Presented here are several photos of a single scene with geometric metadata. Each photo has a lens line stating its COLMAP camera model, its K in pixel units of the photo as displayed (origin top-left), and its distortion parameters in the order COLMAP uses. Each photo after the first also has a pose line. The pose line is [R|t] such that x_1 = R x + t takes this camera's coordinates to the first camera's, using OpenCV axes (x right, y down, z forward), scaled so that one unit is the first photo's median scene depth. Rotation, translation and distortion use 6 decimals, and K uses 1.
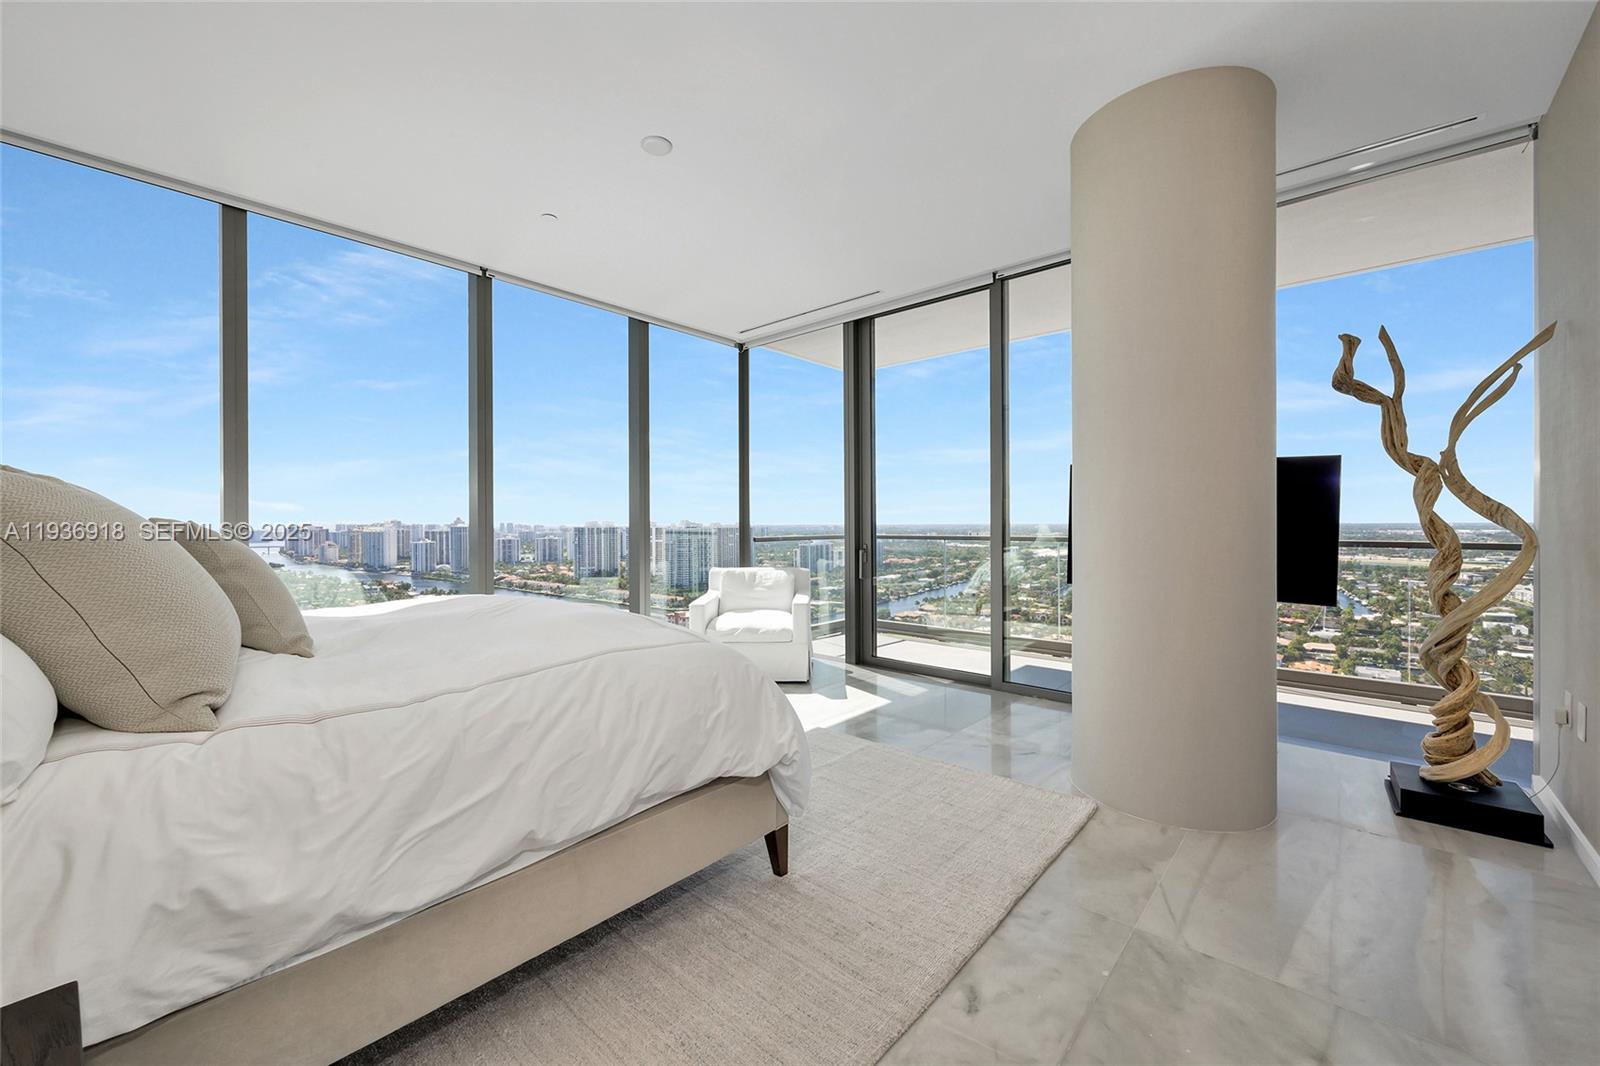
lens RADIAL K [[641.5, 0, 796.2], [0, 641.5, 524.7], [0, 0, 1]] dist [0.001988, 0.000187]
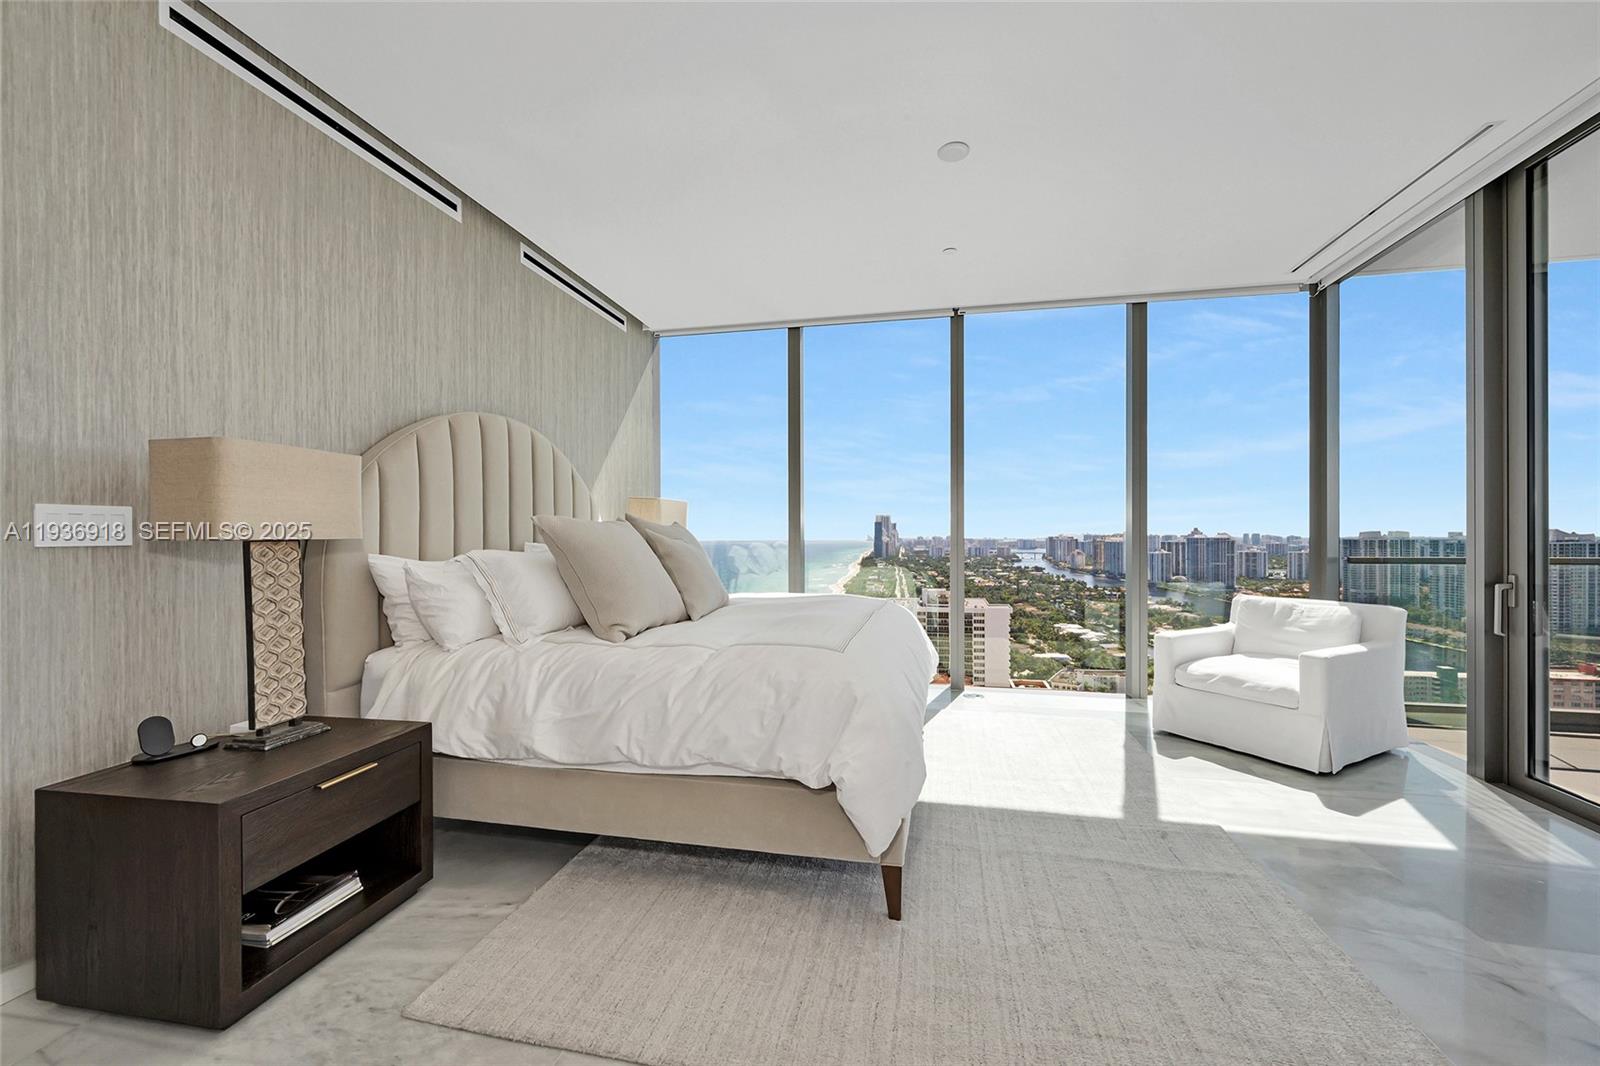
lens RADIAL K [[641.5, 0, 800.8], [0, 641.5, 537.1], [0, 0, 1]] dist [0.001988, 0.000187]
pose [[0.488266, 0.005265, -0.872679, 0.113200], [-0.002474, 0.999986, 0.004649, -0.001481], [0.872691, -0.000111, 0.488272, 0.067409]]
